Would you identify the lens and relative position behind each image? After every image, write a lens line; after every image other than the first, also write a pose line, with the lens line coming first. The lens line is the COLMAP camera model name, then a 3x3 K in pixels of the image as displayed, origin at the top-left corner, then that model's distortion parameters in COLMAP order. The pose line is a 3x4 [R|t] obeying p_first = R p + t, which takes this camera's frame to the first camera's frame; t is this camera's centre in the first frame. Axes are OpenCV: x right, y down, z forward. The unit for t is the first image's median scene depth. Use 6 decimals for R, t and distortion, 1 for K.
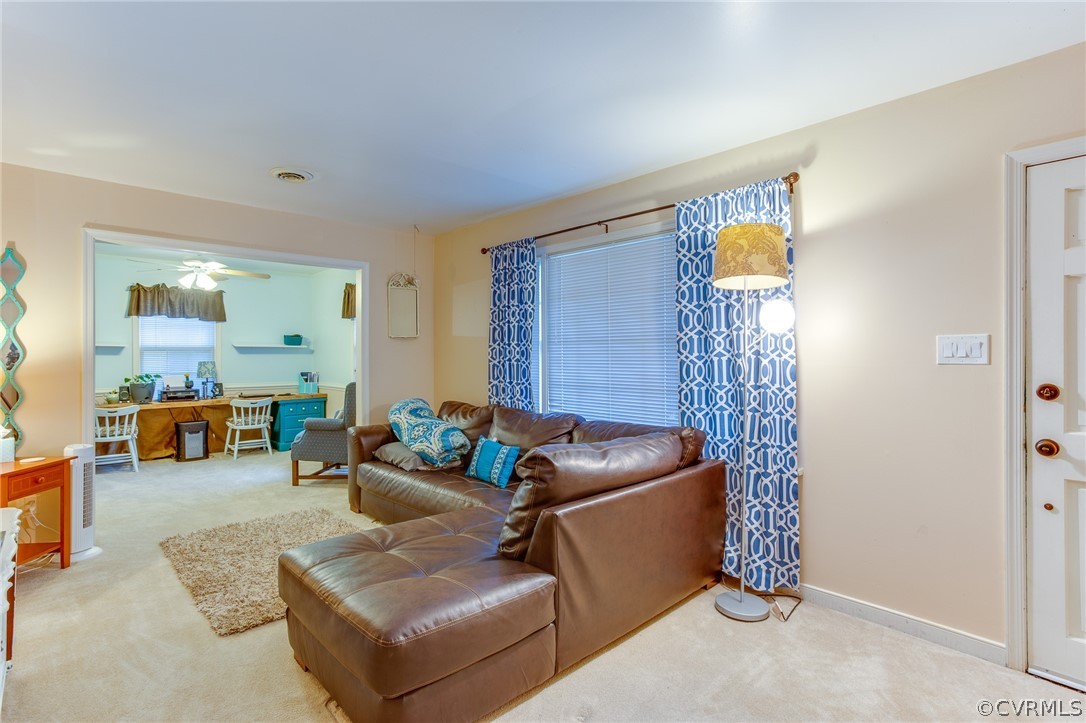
lens RADIAL K [[532.3, 0, 545.0], [0, 532.3, 359.7], [0, 0, 1]] dist [-0.012273, 0.005718]
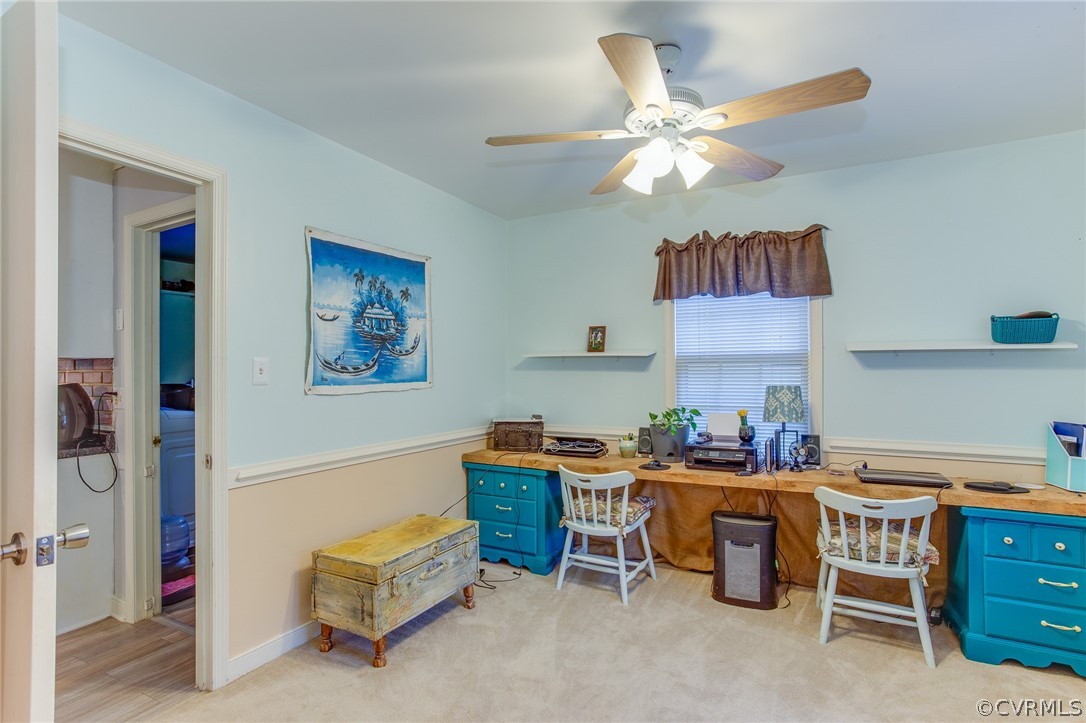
lens RADIAL K [[532.3, 0, 545.6], [0, 532.3, 361.9], [0, 0, 1]] dist [-0.012273, 0.005718]
pose [[0.295060, 0.000907, -0.955478, -0.269095], [0.004003, 0.999990, 0.002185, -0.019102], [0.955470, -0.004469, 0.295053, 0.683467]]
